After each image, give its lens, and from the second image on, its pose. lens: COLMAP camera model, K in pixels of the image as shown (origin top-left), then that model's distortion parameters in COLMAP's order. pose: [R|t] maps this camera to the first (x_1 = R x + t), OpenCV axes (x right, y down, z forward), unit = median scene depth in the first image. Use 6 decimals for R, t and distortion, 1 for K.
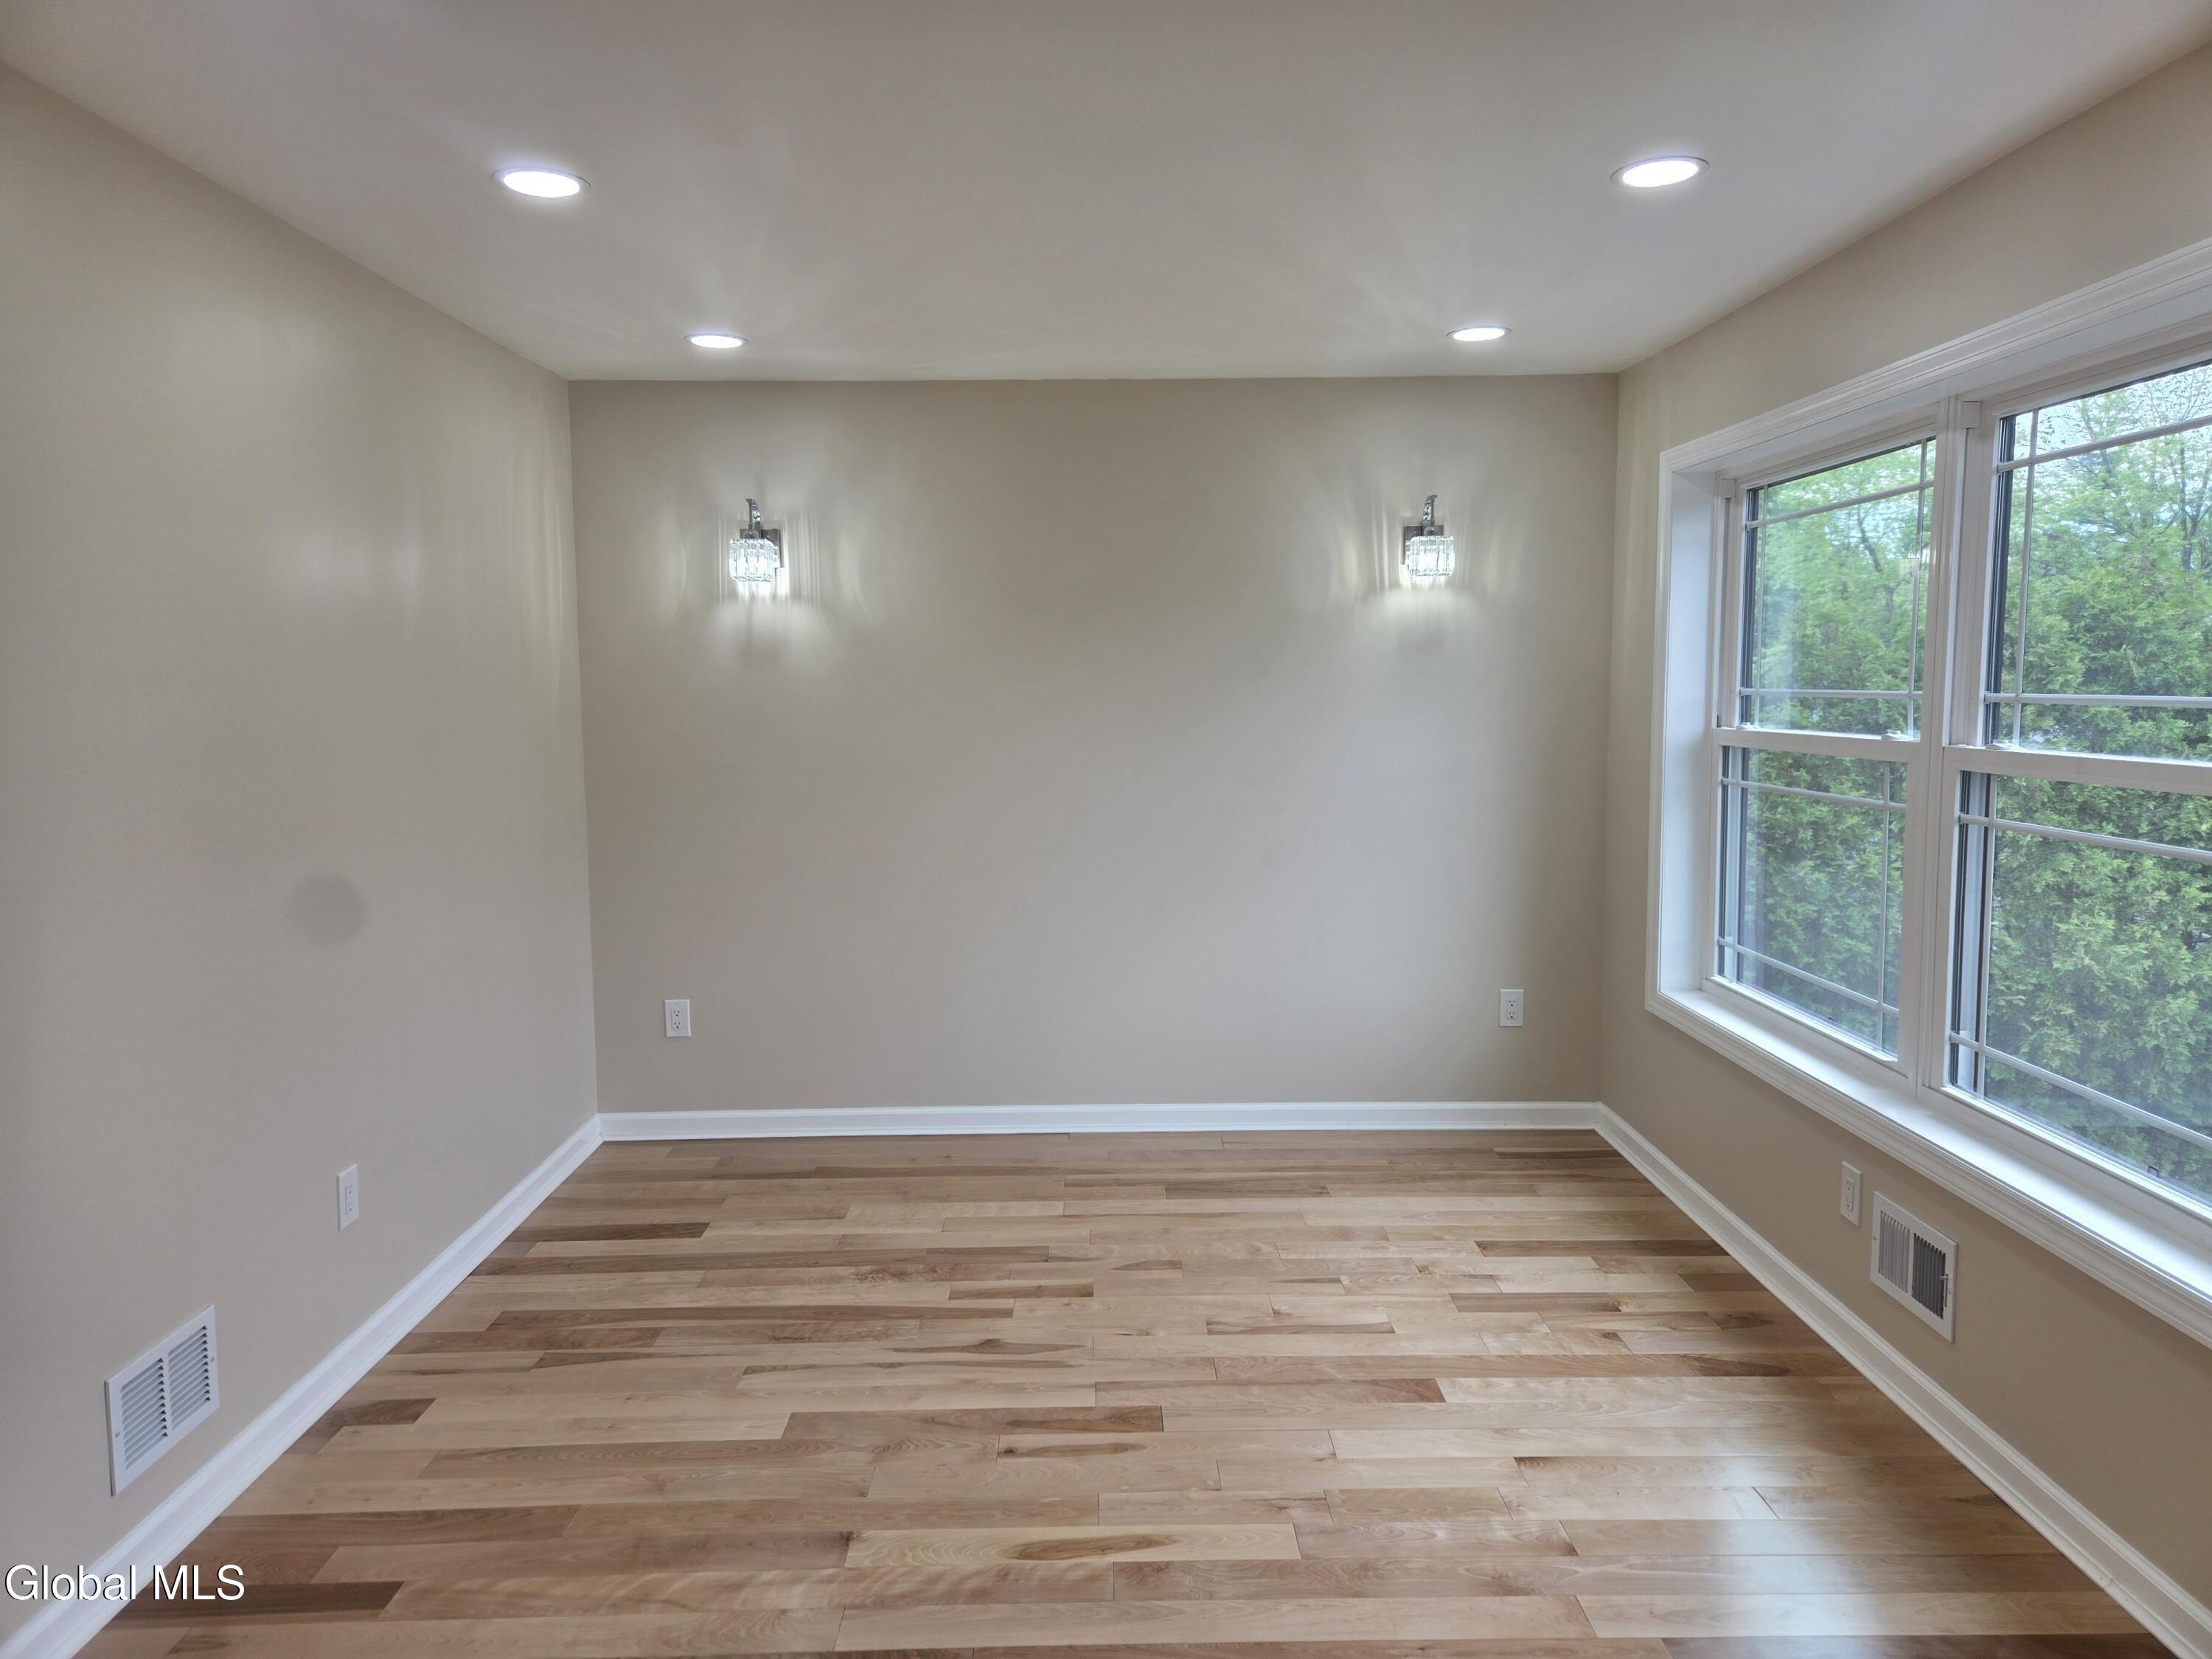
lens RADIAL K [[1501.5, 0, 1103.5], [0, 1501.5, 828.3], [0, 0, 1]] dist [0.074028, -0.042495]
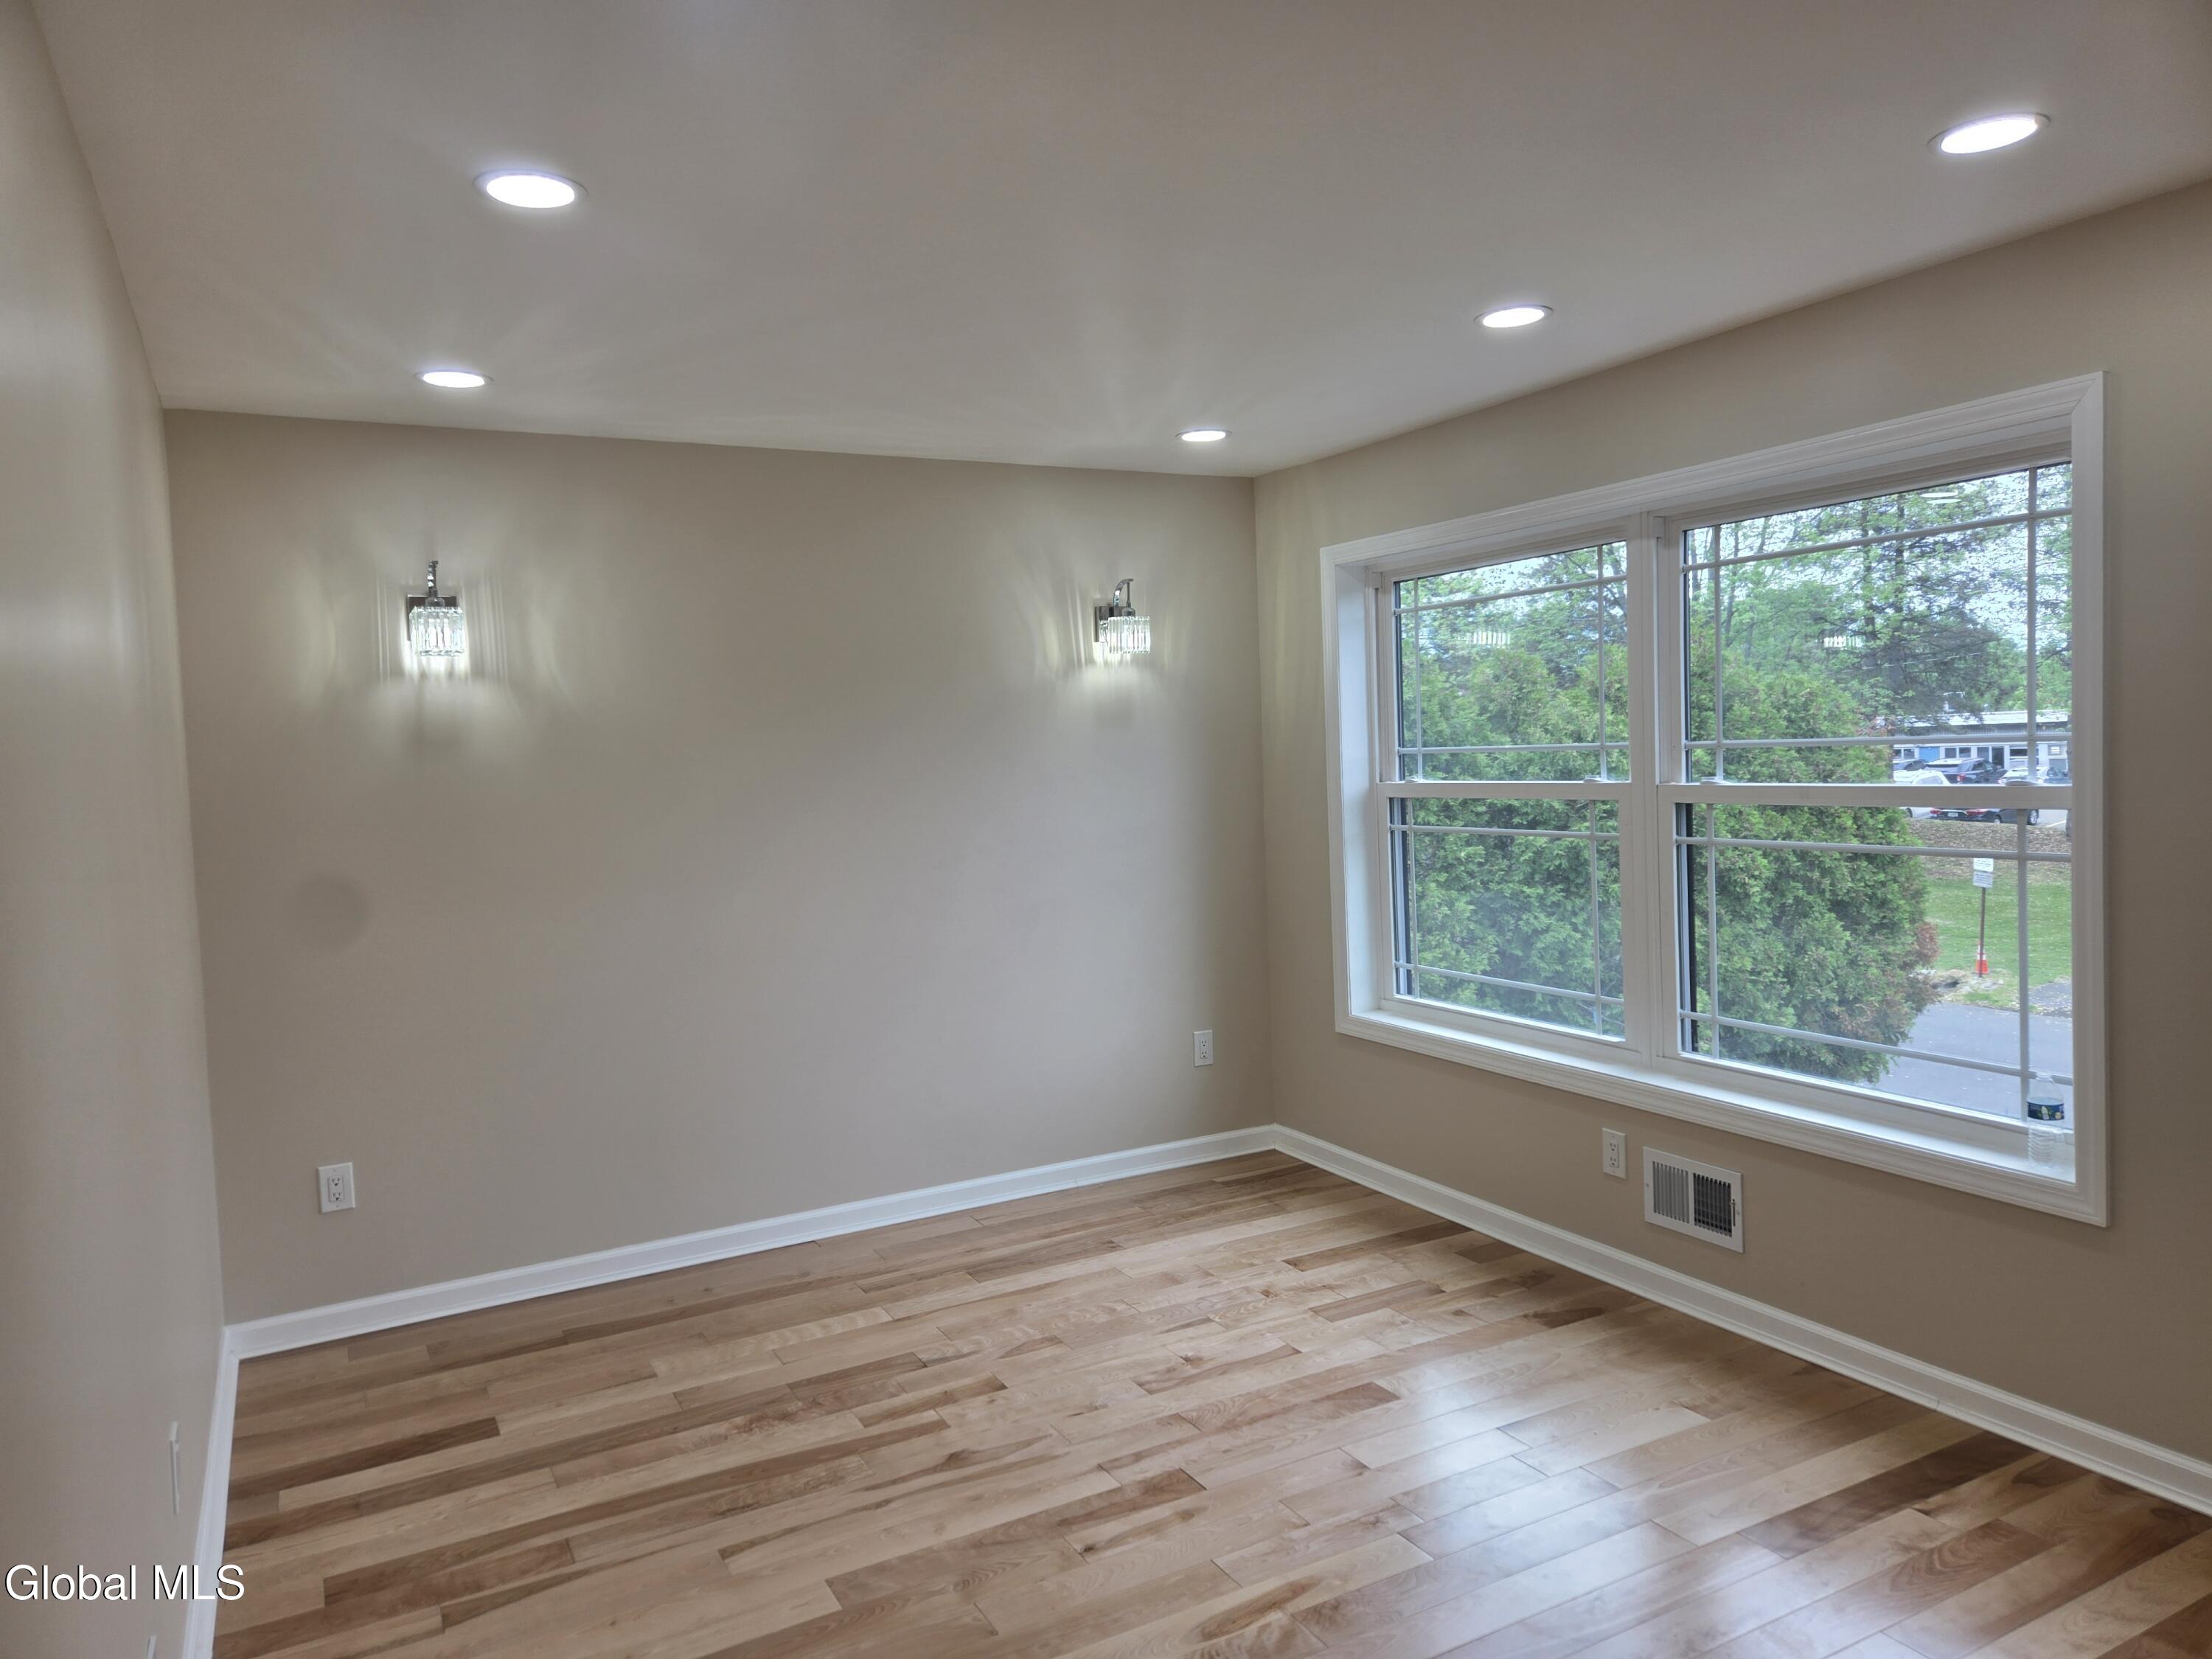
lens RADIAL K [[1501.5, 0, 1118.3], [0, 1501.5, 821.6], [0, 0, 1]] dist [0.074028, -0.042495]
pose [[0.884582, -0.051400, 0.463543, -0.335479], [0.077739, 0.996254, -0.037882, -0.008336], [-0.459859, 0.069545, 0.885264, 0.073553]]
